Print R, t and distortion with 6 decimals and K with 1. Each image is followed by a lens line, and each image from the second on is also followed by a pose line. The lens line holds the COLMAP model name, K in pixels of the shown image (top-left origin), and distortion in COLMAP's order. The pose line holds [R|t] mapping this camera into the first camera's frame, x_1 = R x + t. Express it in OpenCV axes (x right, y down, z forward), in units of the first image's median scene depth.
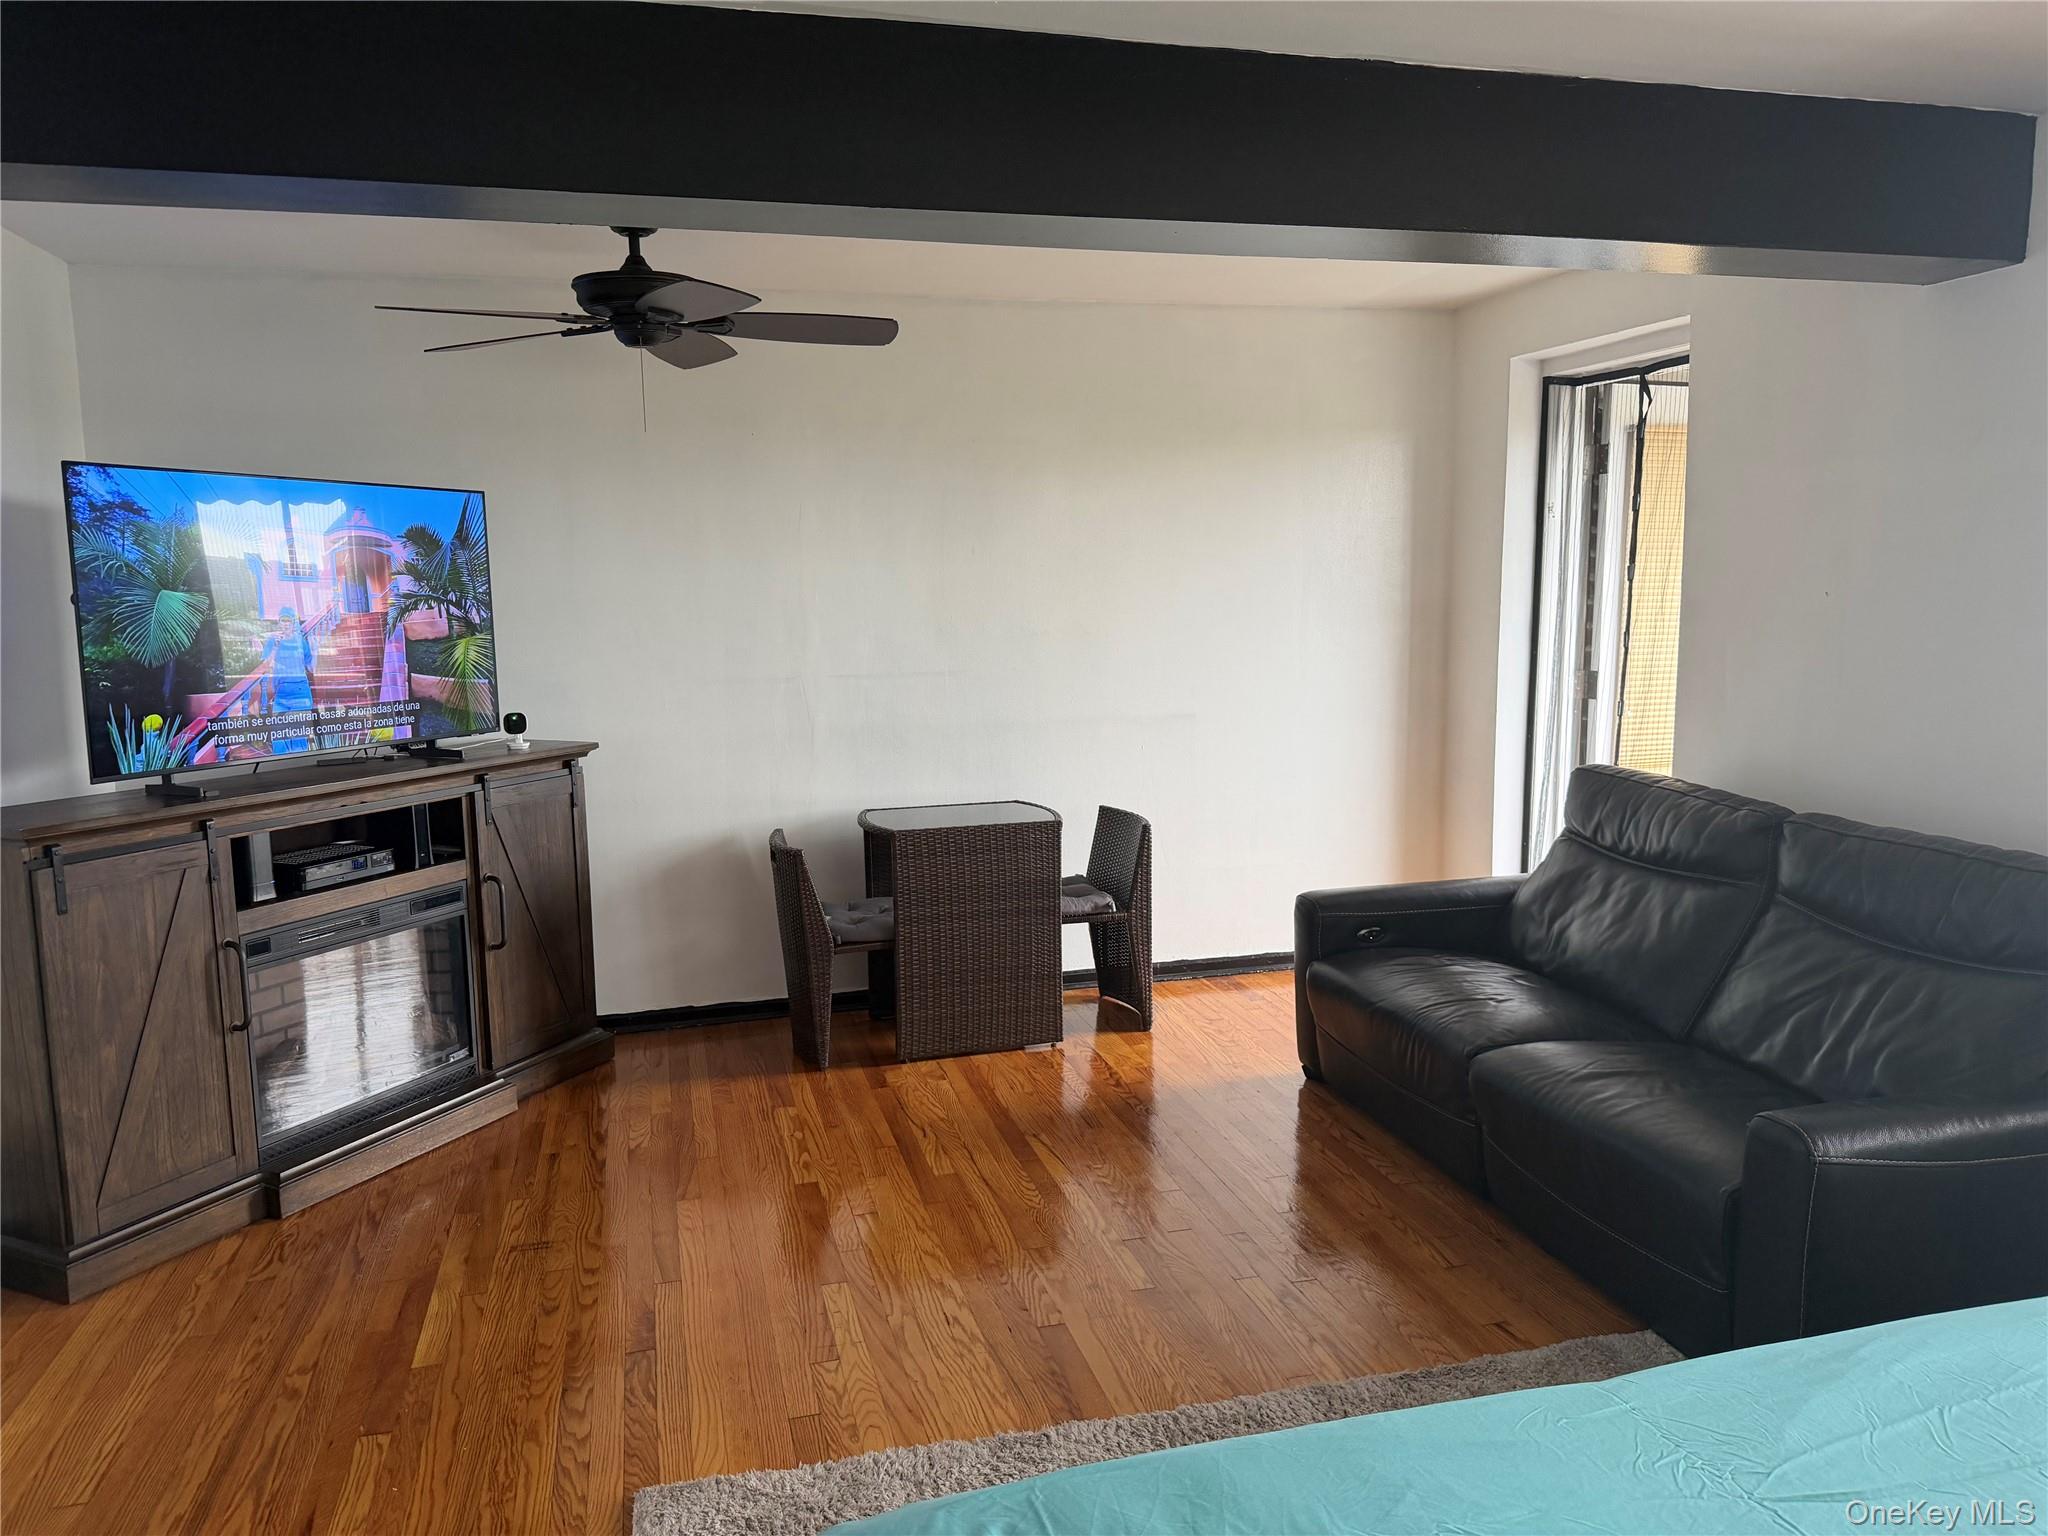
lens RADIAL K [[1439.2, 0, 1024.0], [0, 1439.2, 768.0], [0, 0, 1]] dist [0.055241, -0.002033]
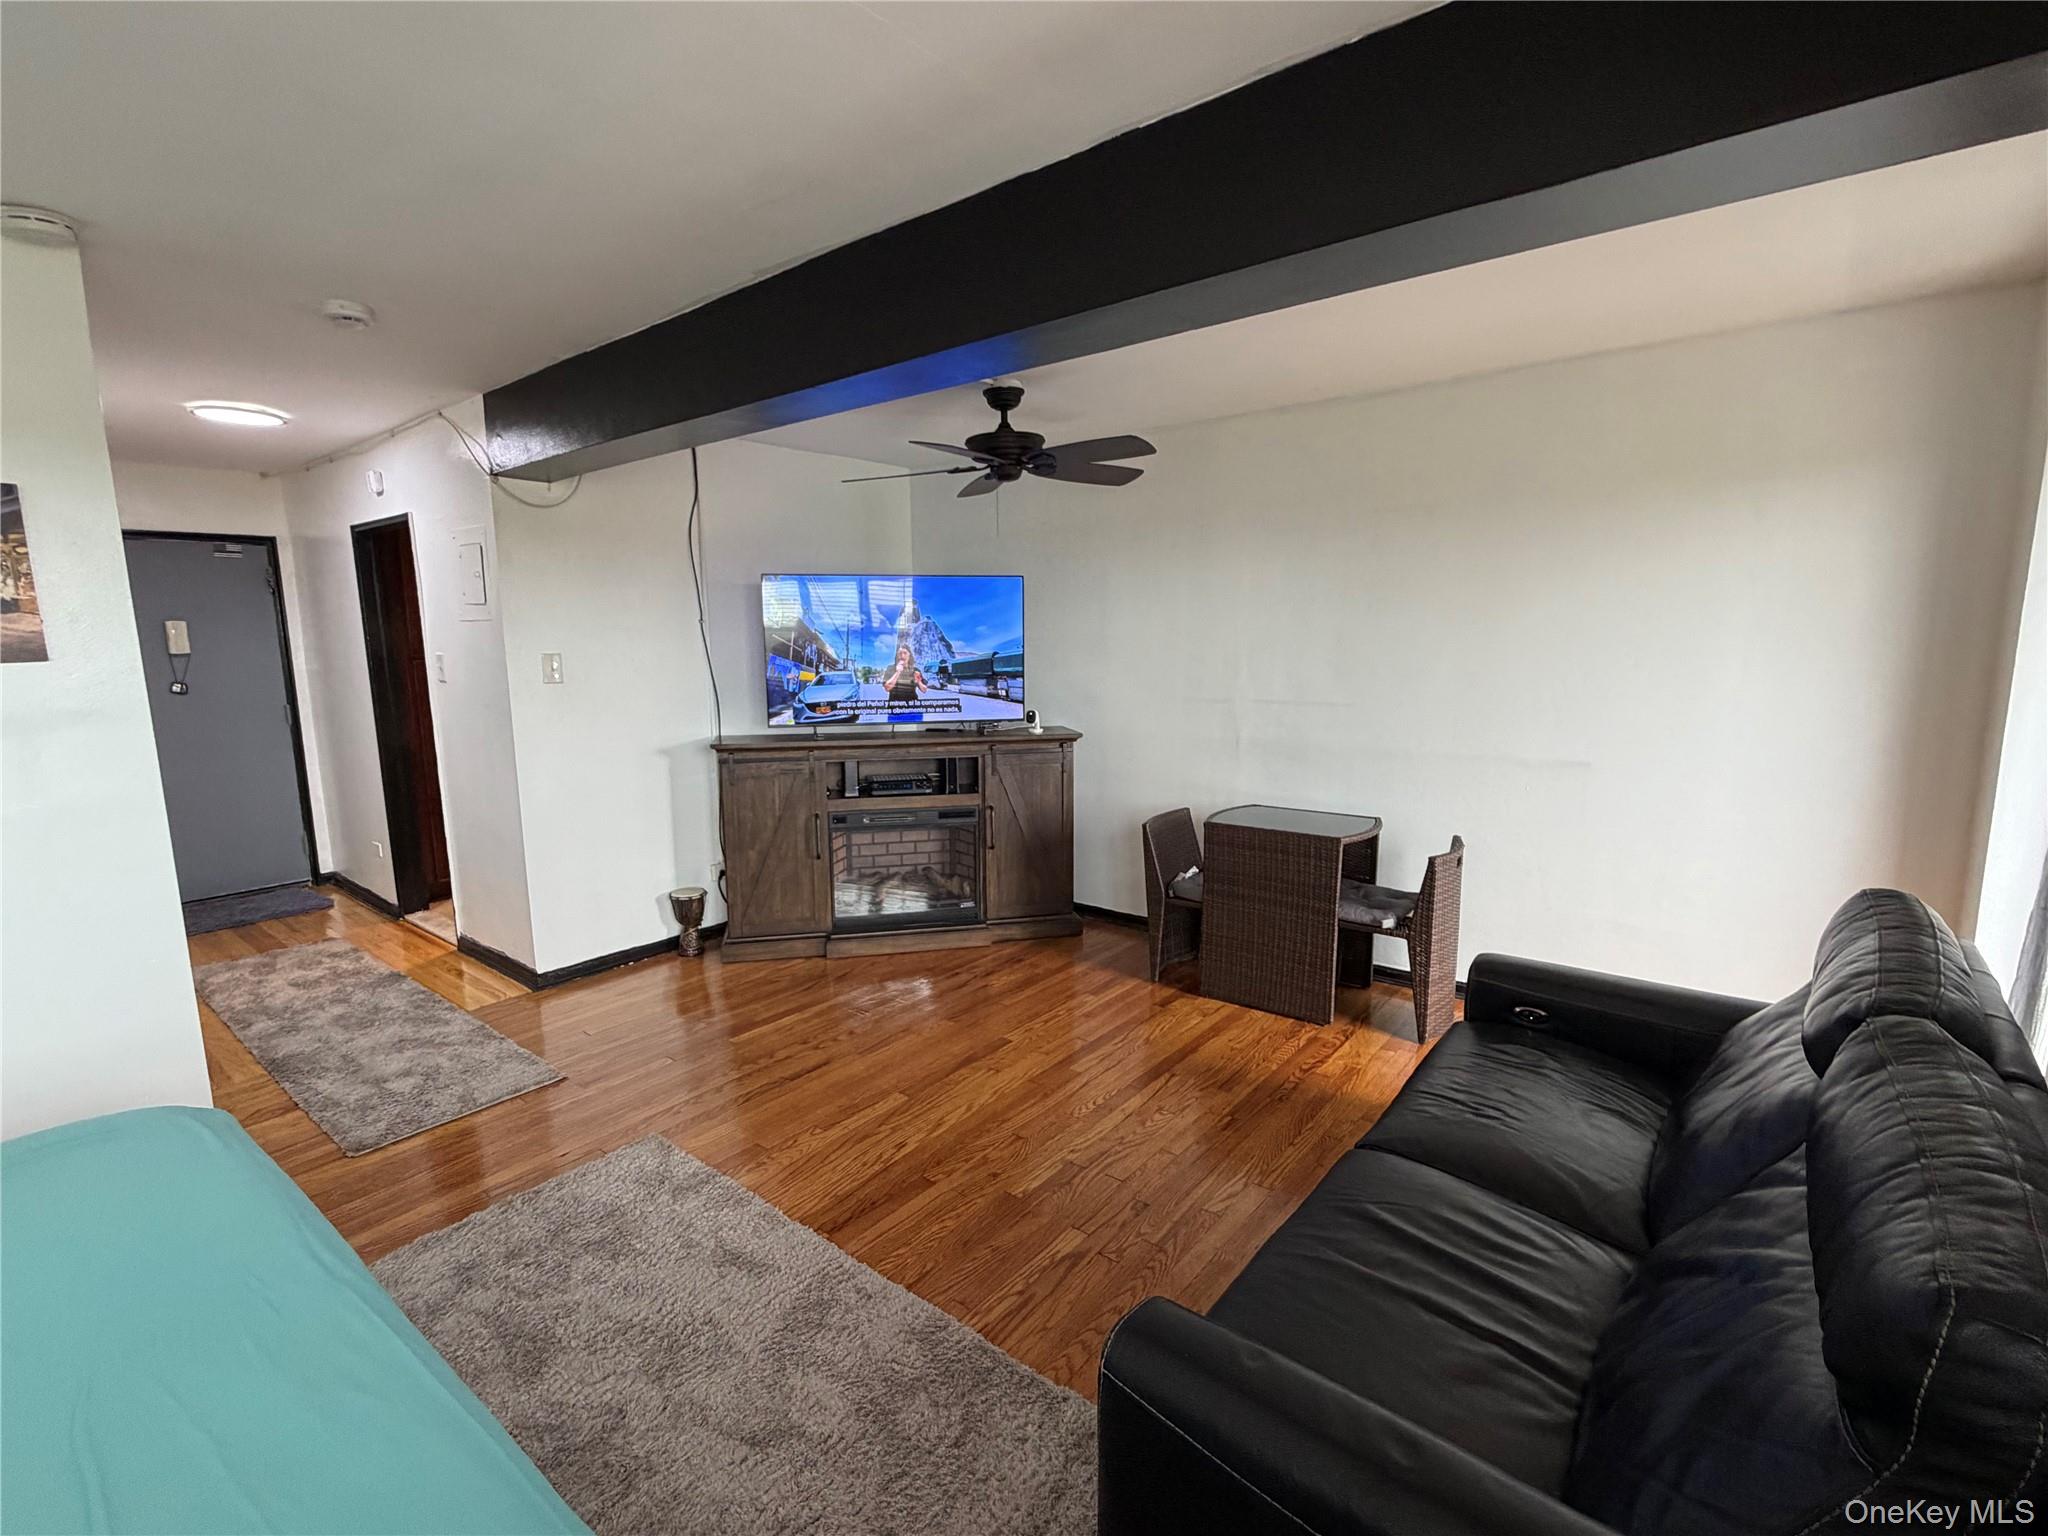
lens RADIAL K [[933.4, 0, 1024.0], [0, 933.4, 768.0], [0, 0, 1]] dist [0.000353, -0.000003]
pose [[0.587978, 0.125447, -0.799090, 0.518909], [-0.097964, 0.991673, 0.083596, -0.063656], [0.802923, 0.029130, 0.595371, 0.384051]]
